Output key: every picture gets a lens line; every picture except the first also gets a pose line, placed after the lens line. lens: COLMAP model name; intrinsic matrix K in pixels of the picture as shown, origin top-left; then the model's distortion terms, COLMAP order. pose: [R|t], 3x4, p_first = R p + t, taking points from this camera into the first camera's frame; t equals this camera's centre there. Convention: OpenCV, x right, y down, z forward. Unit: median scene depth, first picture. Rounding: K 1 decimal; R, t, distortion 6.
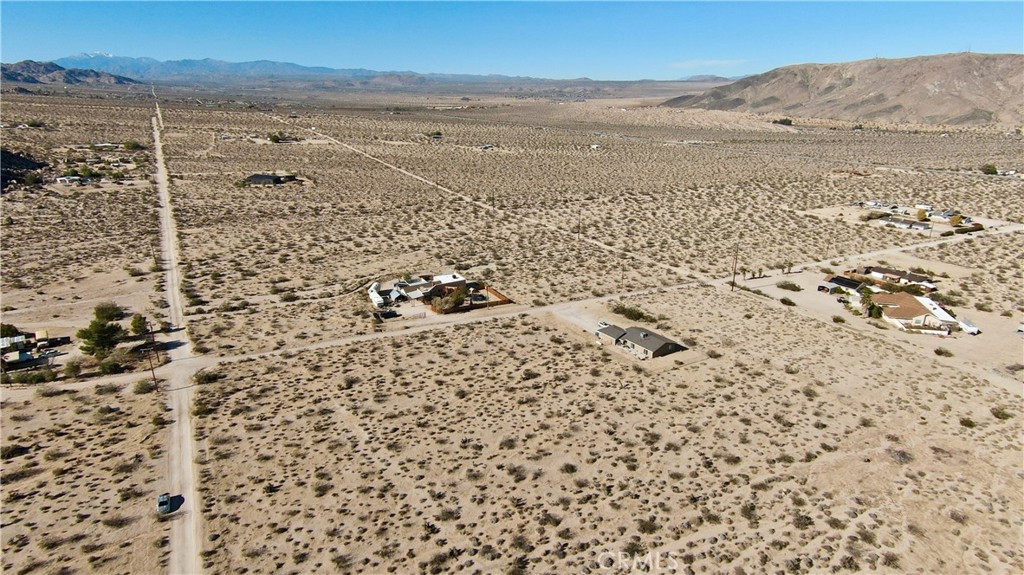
lens RADIAL K [[557.3, 0, 514.4], [0, 557.3, 293.6], [0, 0, 1]] dist [0.076001, -0.025331]
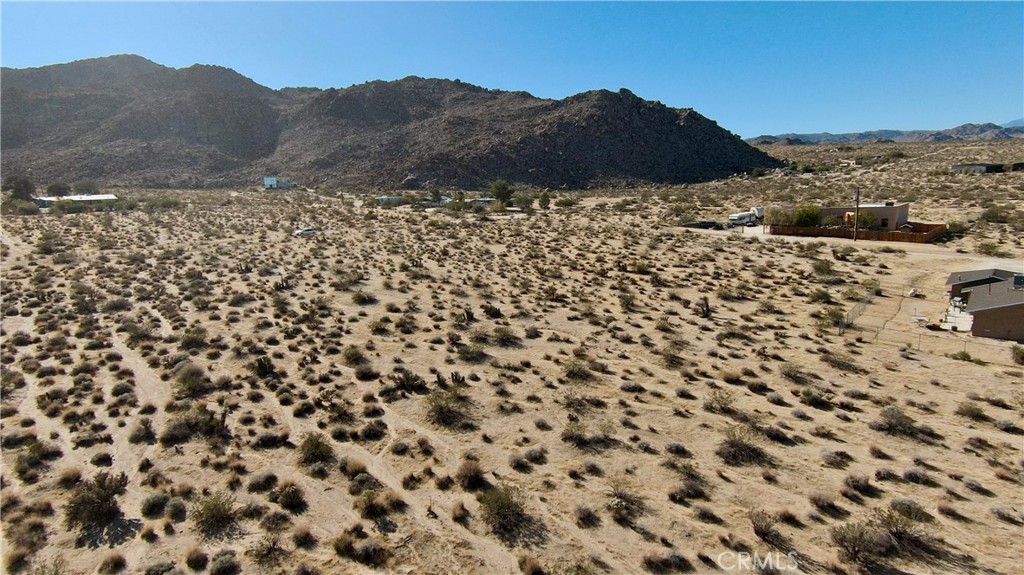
lens RADIAL K [[557.3, 0, 514.4], [0, 557.3, 293.6], [0, 0, 1]] dist [0.076001, -0.025331]
pose [[0.244013, 0.180776, -0.952774, 0.489700], [-0.279156, 0.953981, 0.109510, 0.129821], [0.928725, 0.239250, 0.283249, 0.662385]]
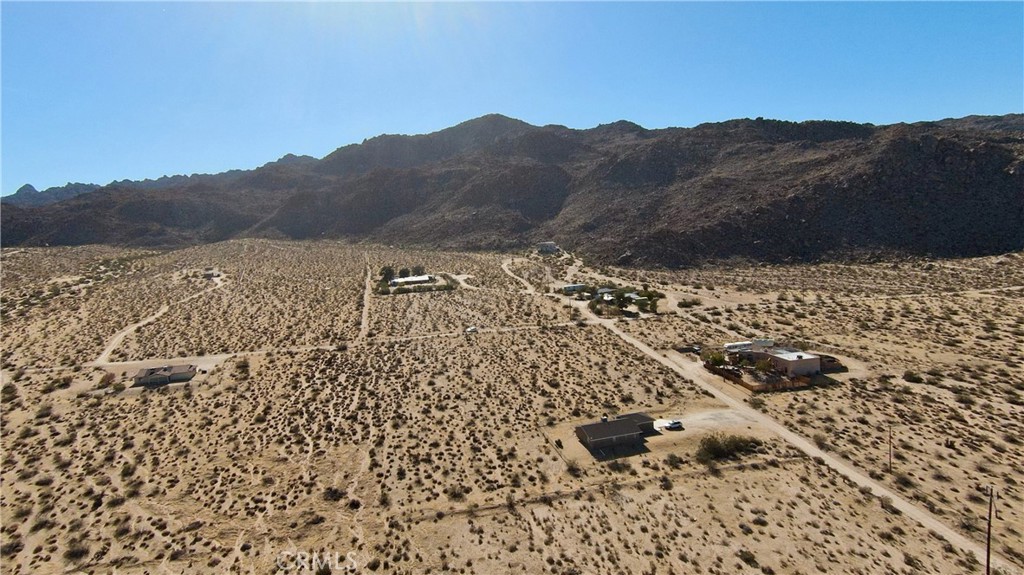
lens RADIAL K [[616.4, 0, 499.0], [0, 616.4, 290.5], [0, 0, 1]] dist [0.086509, -0.040694]
pose [[-0.333938, 0.140465, -0.932070, 1.158211], [-0.257681, 0.937563, 0.233614, -0.291524], [0.906690, 0.318189, -0.276893, 1.087668]]
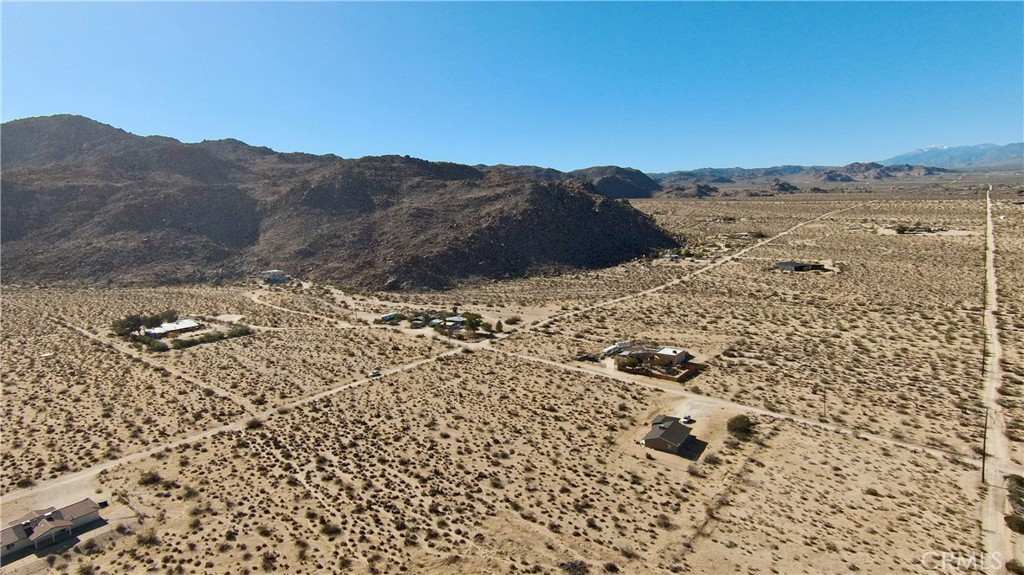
lens RADIAL K [[562.4, 0, 516.2], [0, 562.4, 288.5], [0, 0, 1]] dist [0.079377, -0.030461]
pose [[0.354486, 0.121173, -0.927177, 1.105445], [-0.263385, 0.964358, 0.025333, -0.131062], [0.897200, 0.235224, 0.373766, 0.321826]]
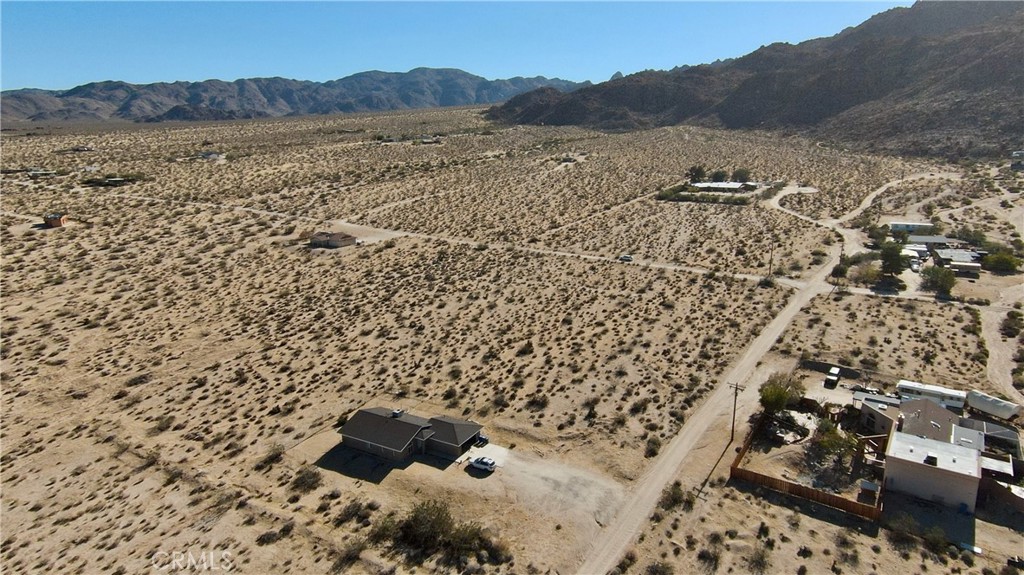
lens RADIAL K [[623.3, 0, 512.0], [0, 623.3, 287.5], [0, 0, 1]] dist [0.066858, -0.000954]
pose [[-0.910393, 0.122933, -0.395059, 0.371552], [-0.120873, 0.834158, 0.538117, -0.399365], [0.395694, 0.537650, -0.744553, 1.496746]]
